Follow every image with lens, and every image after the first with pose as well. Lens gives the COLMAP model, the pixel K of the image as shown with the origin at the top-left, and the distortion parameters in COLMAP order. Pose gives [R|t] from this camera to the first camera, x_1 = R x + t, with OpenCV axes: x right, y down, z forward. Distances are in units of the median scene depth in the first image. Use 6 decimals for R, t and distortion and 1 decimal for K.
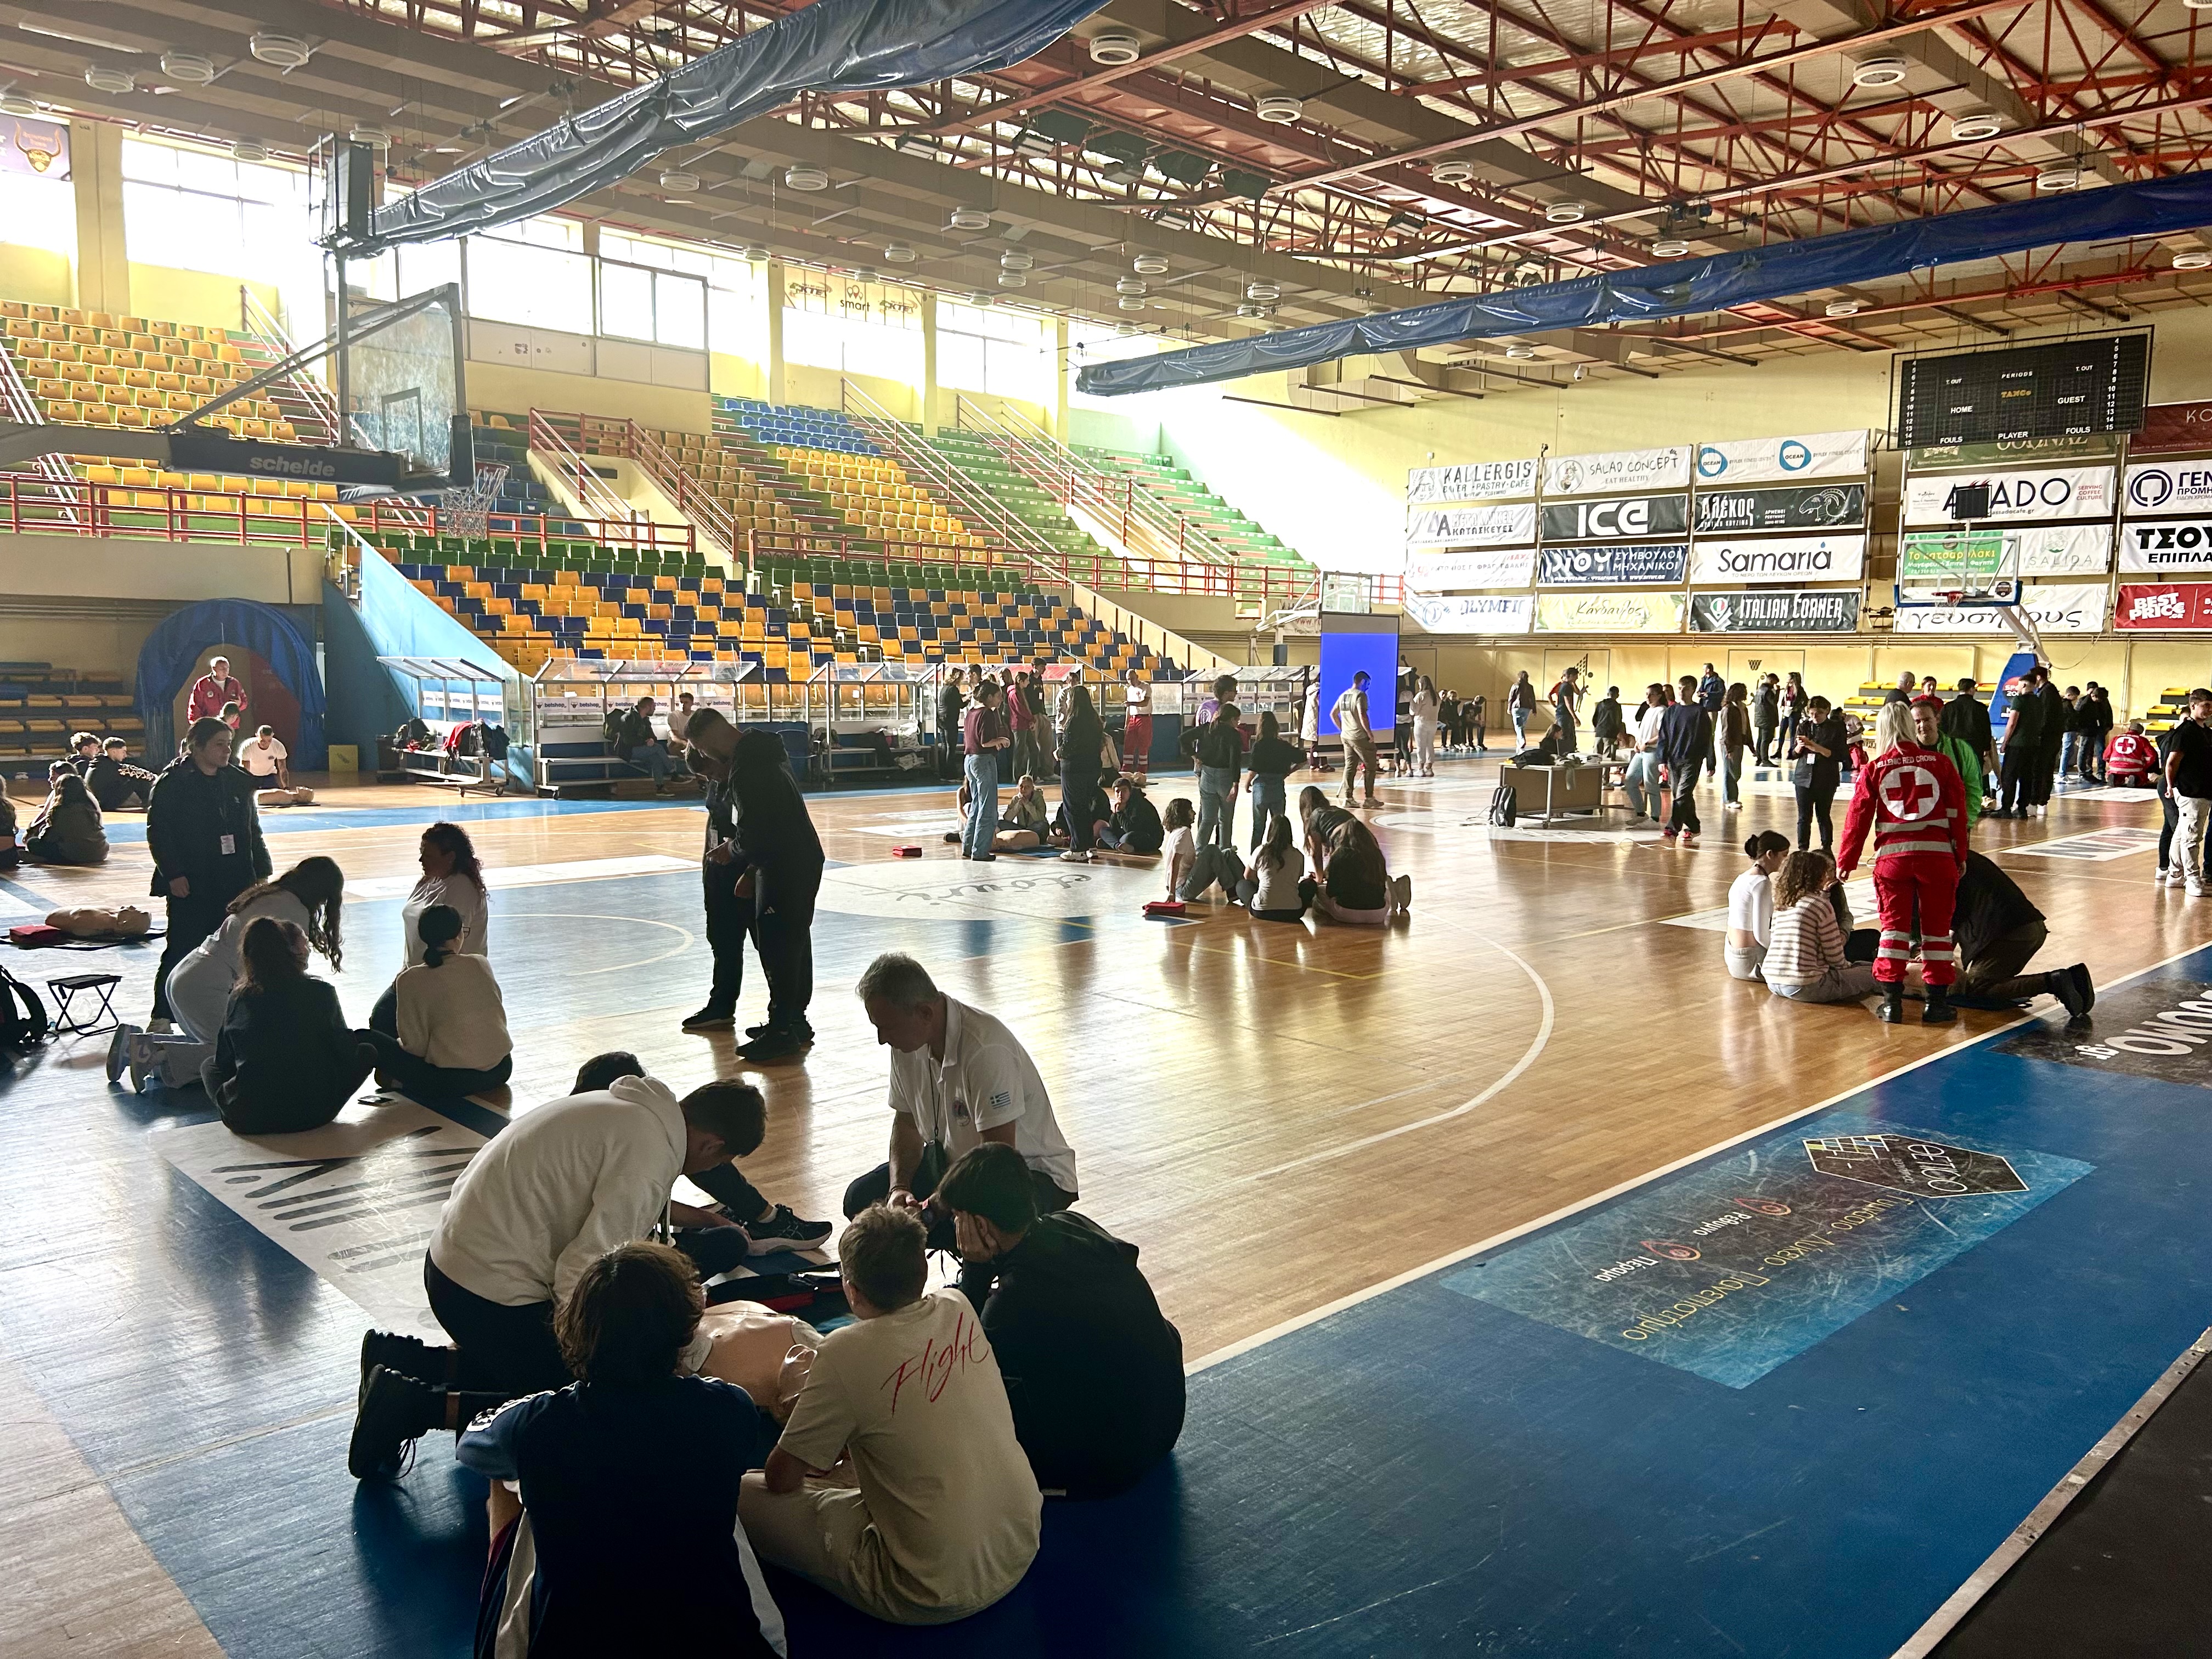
lens RADIAL K [[1636.4, 0, 1115.2], [0, 1636.4, 820.3], [0, 0, 1]] dist [0.047702, -0.048677]
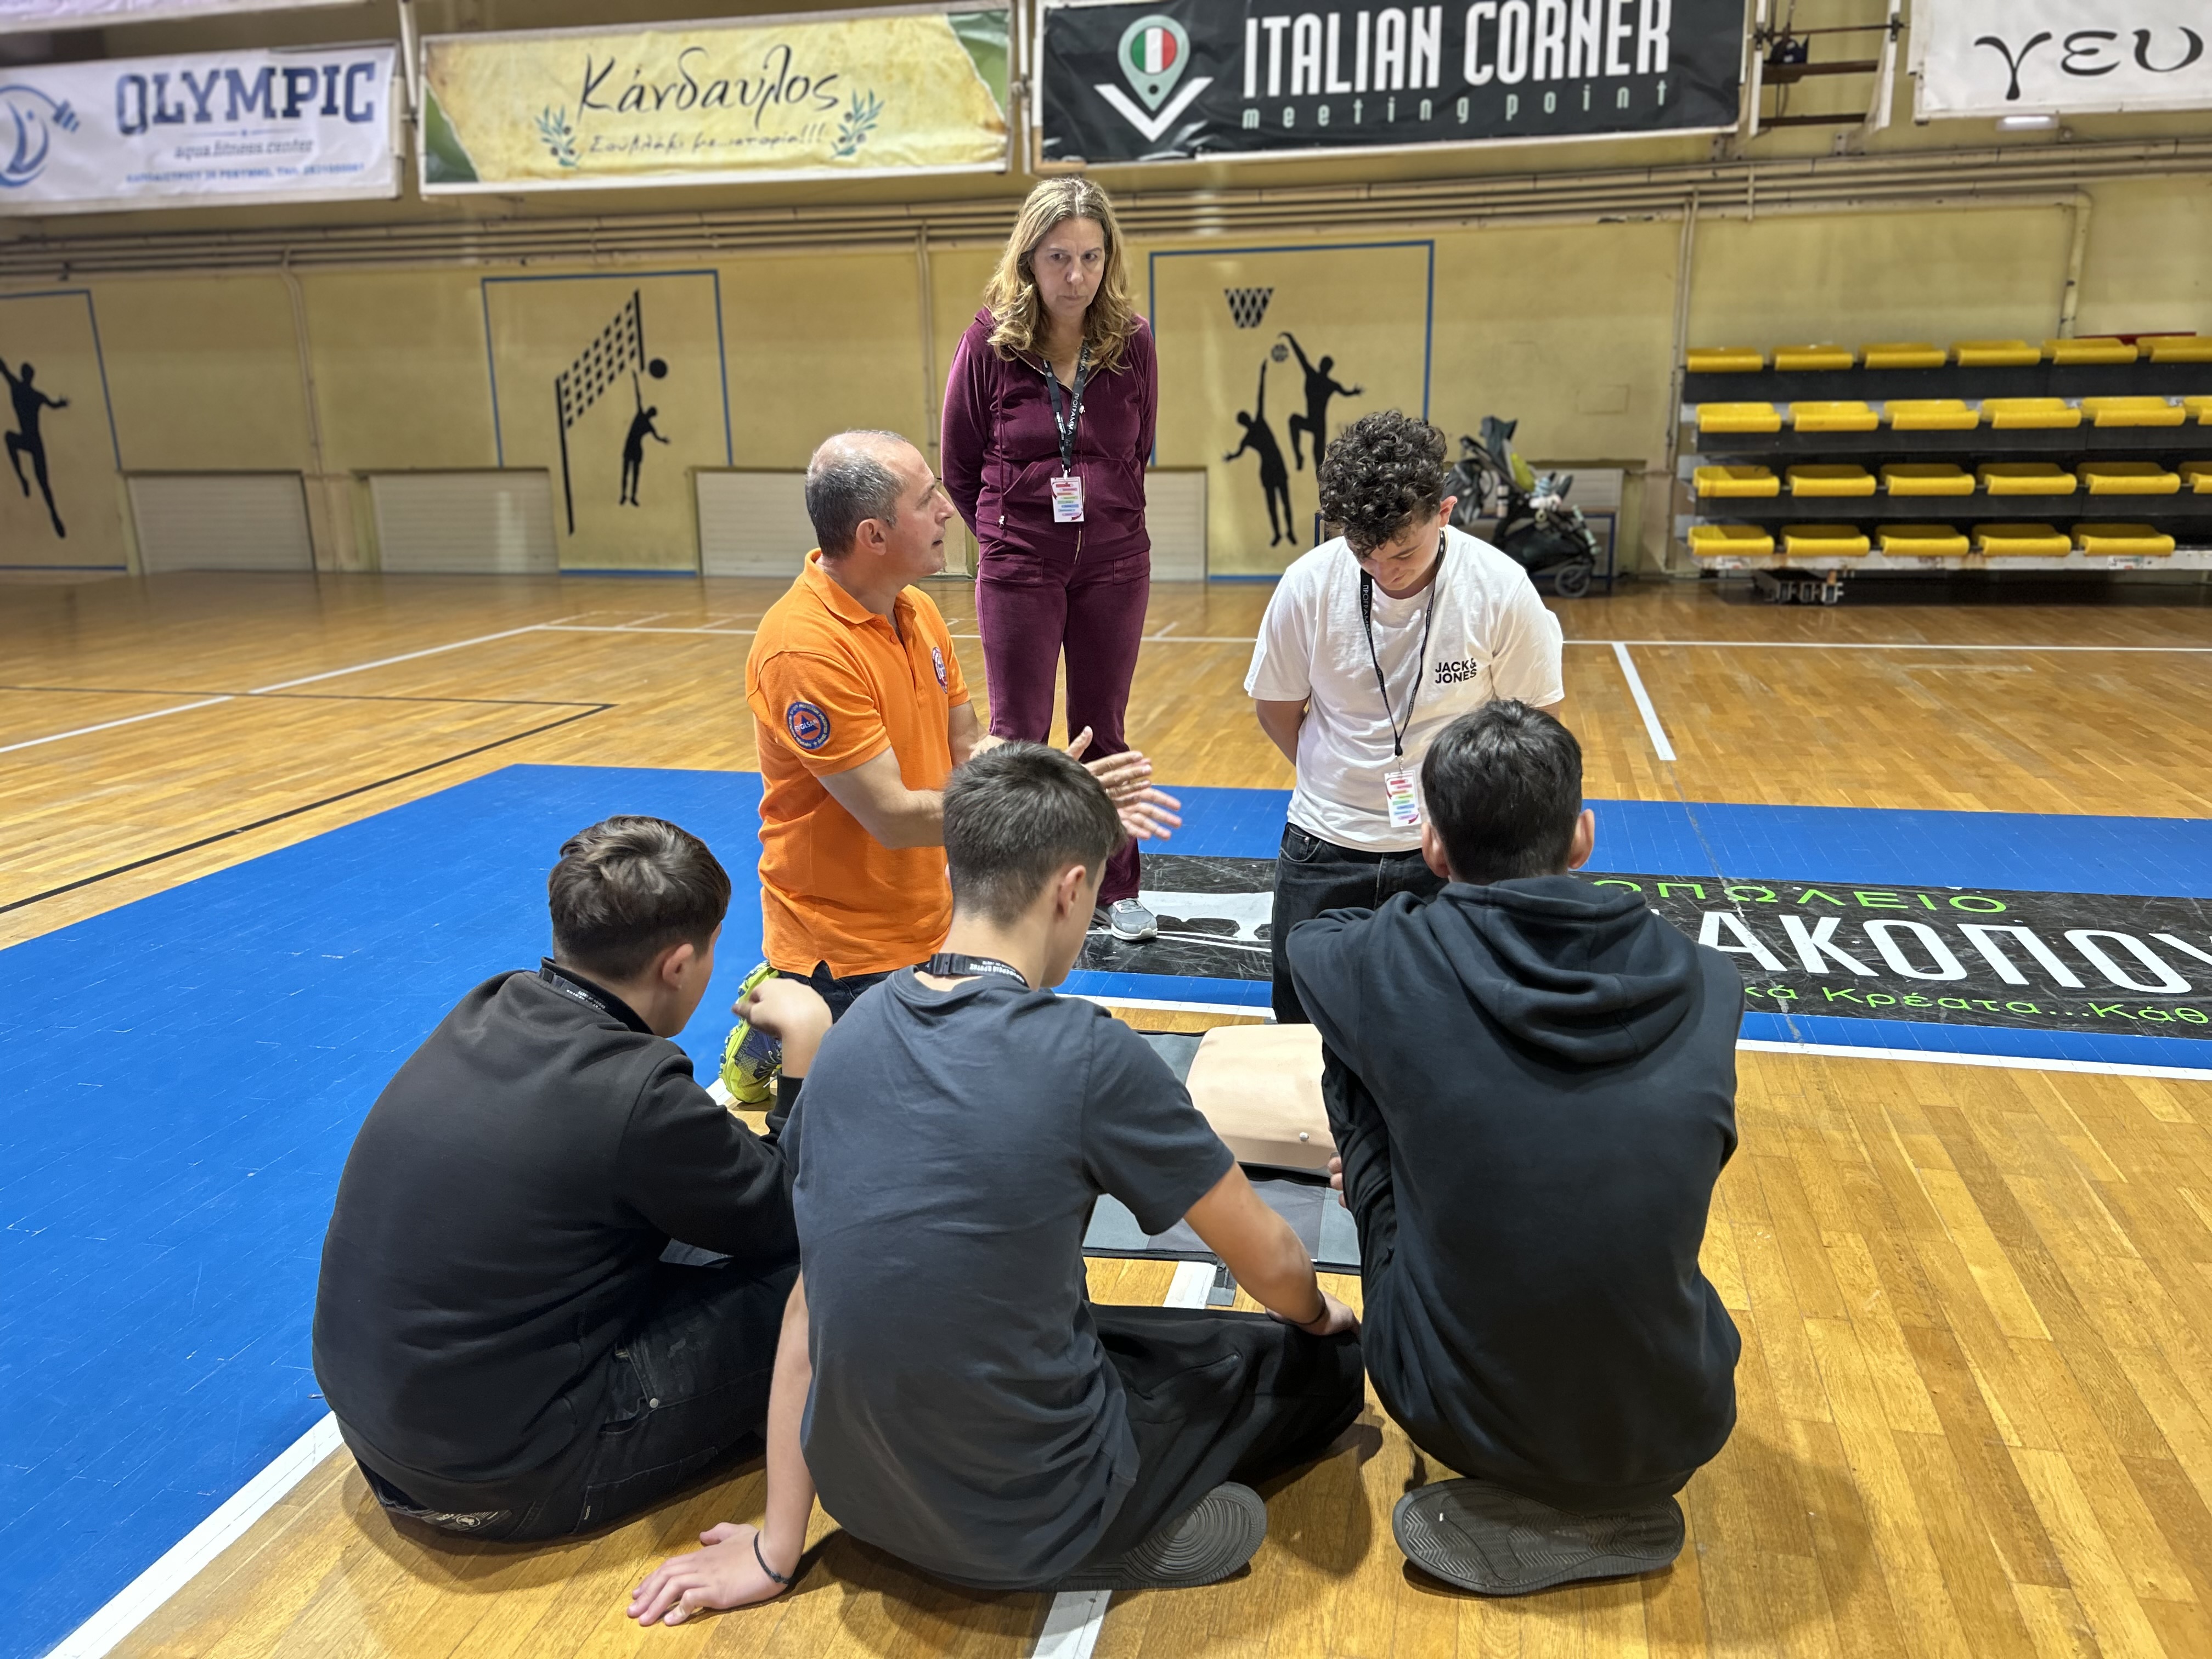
lens RADIAL K [[1636.4, 0, 1115.2], [0, 1636.4, 820.3], [0, 0, 1]] dist [0.047702, -0.048677]
pose [[0.842890, -0.161484, 0.513284, 0.224362], [0.083540, 0.981612, 0.171638, -0.062028], [-0.531562, -0.101792, 0.840881, 0.813250]]
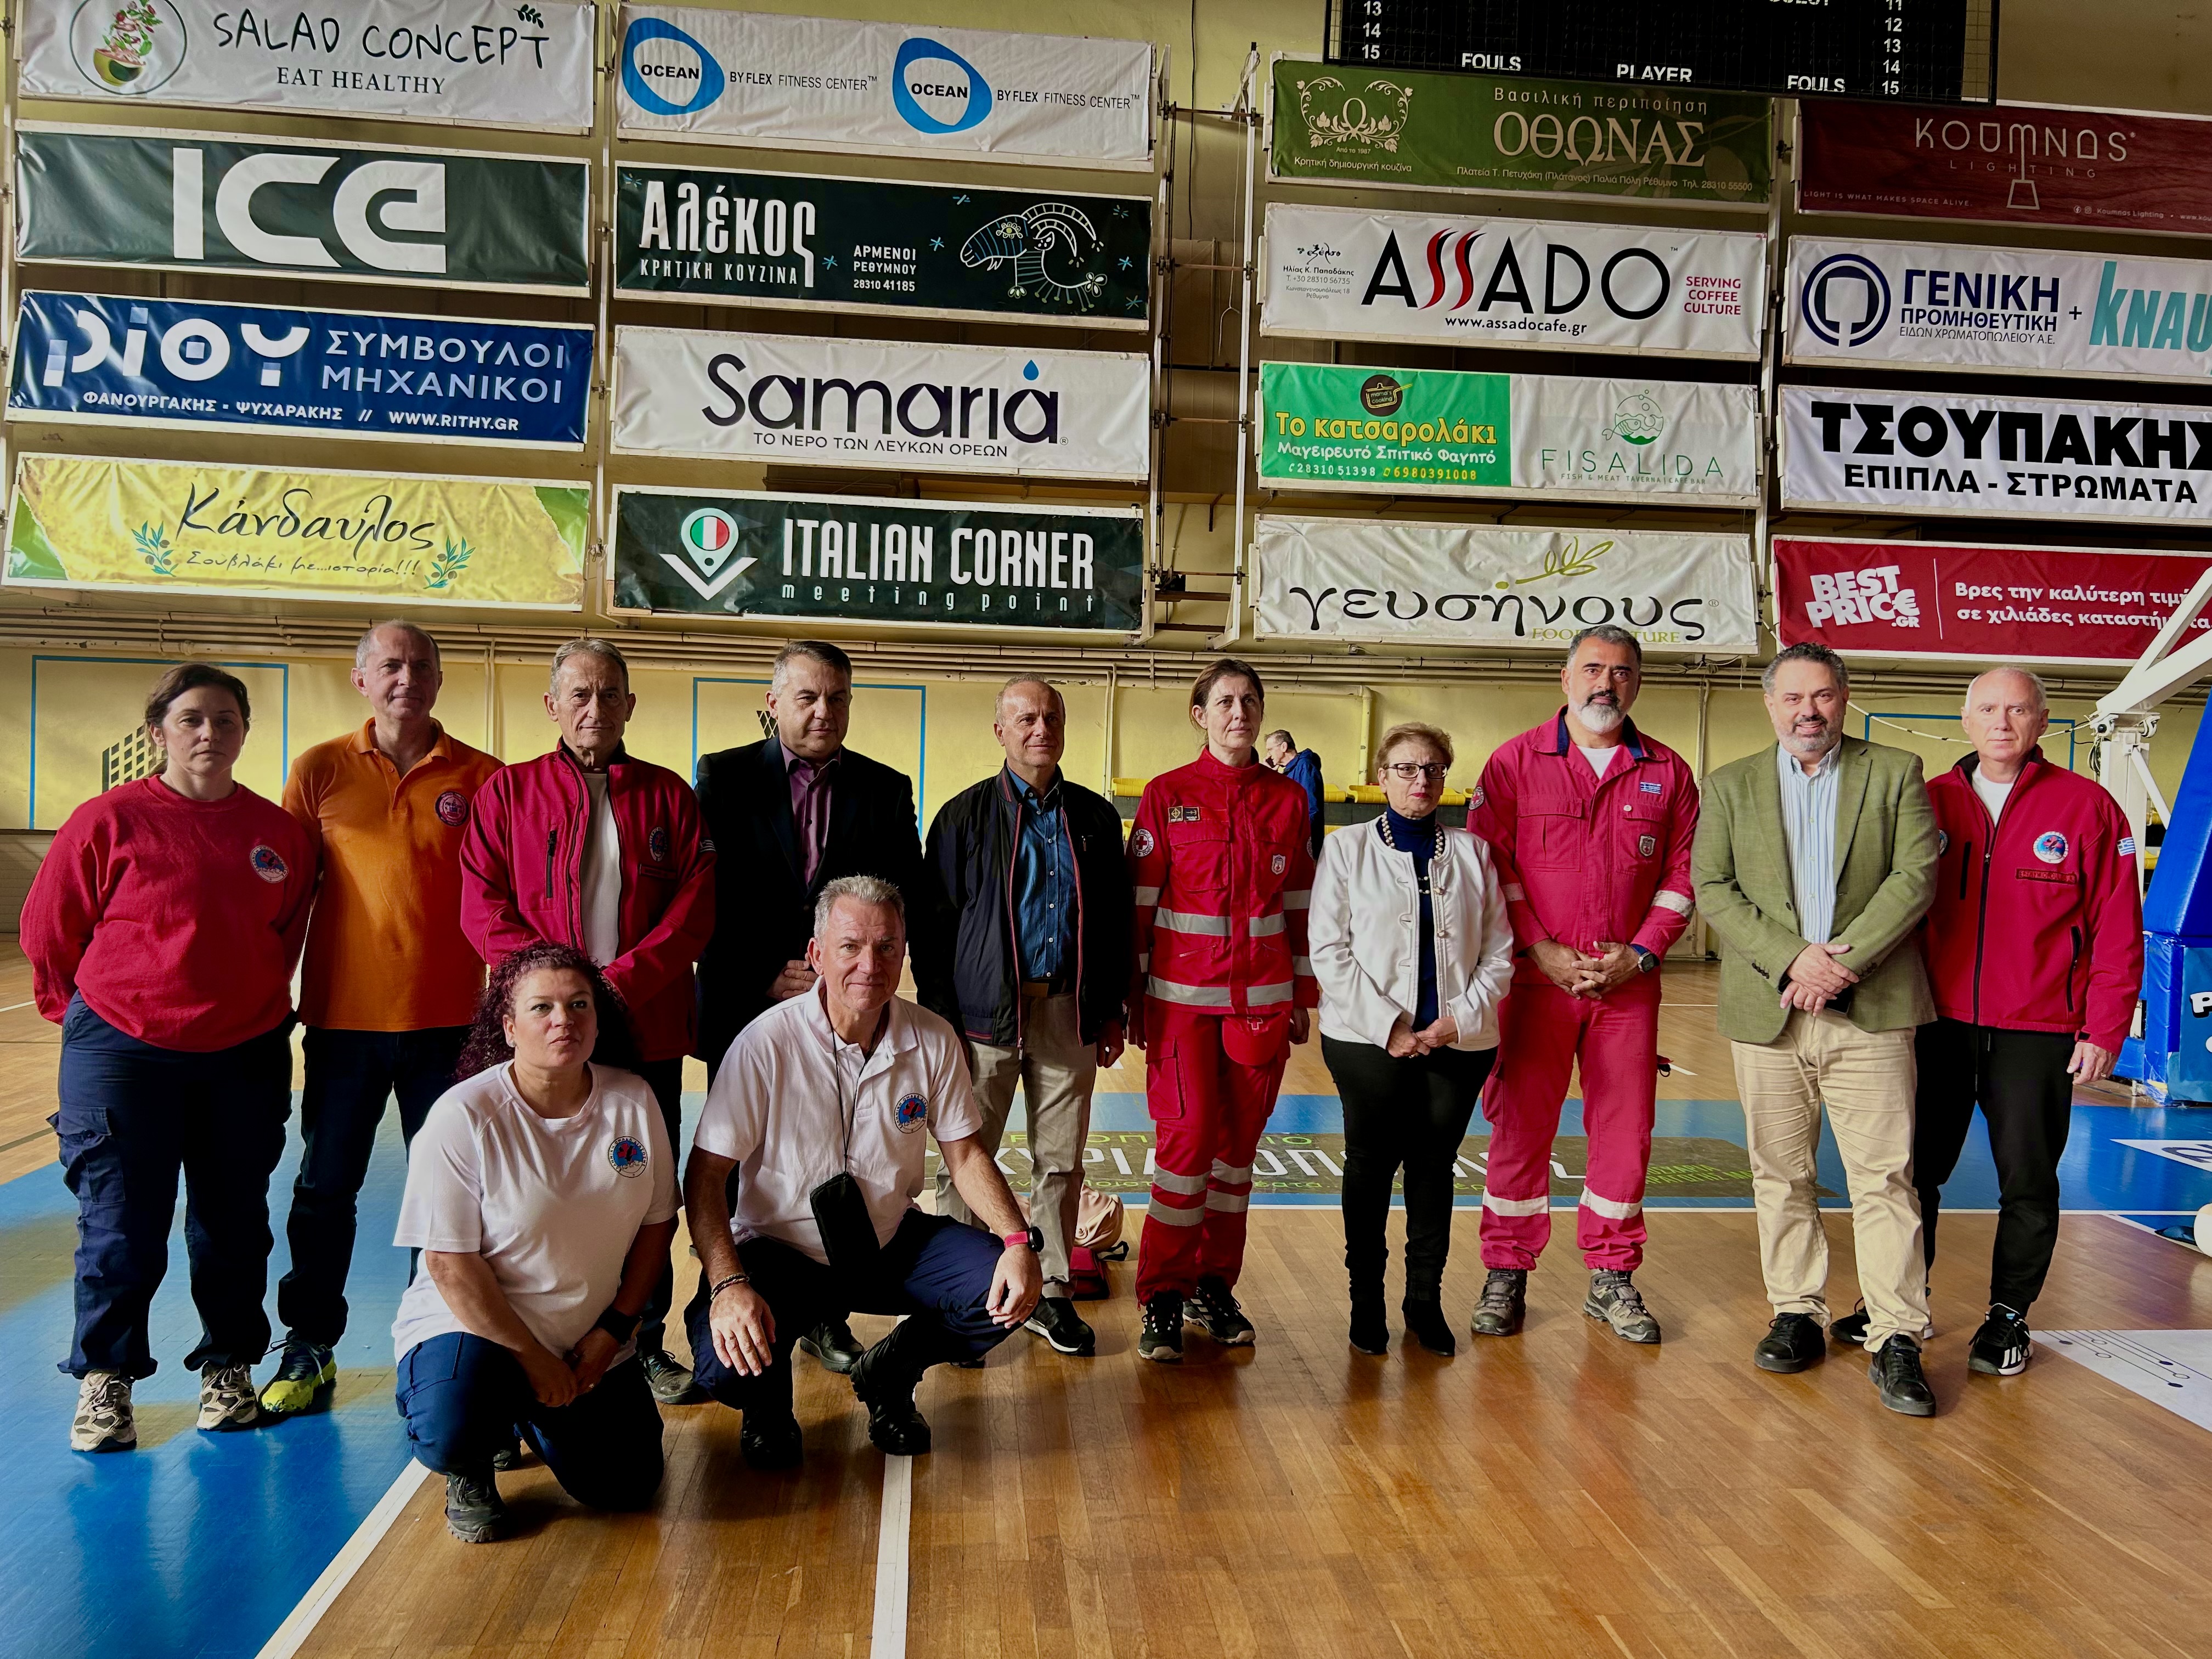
lens RADIAL K [[1636.4, 0, 1115.2], [0, 1636.4, 820.3], [0, 0, 1]] dist [0.047702, -0.048677]
pose [[0.622733, -0.017449, 0.782240, 0.174260], [0.058128, 0.998020, -0.024013, -0.065681], [-0.780272, 0.060424, 0.622515, 0.775547]]
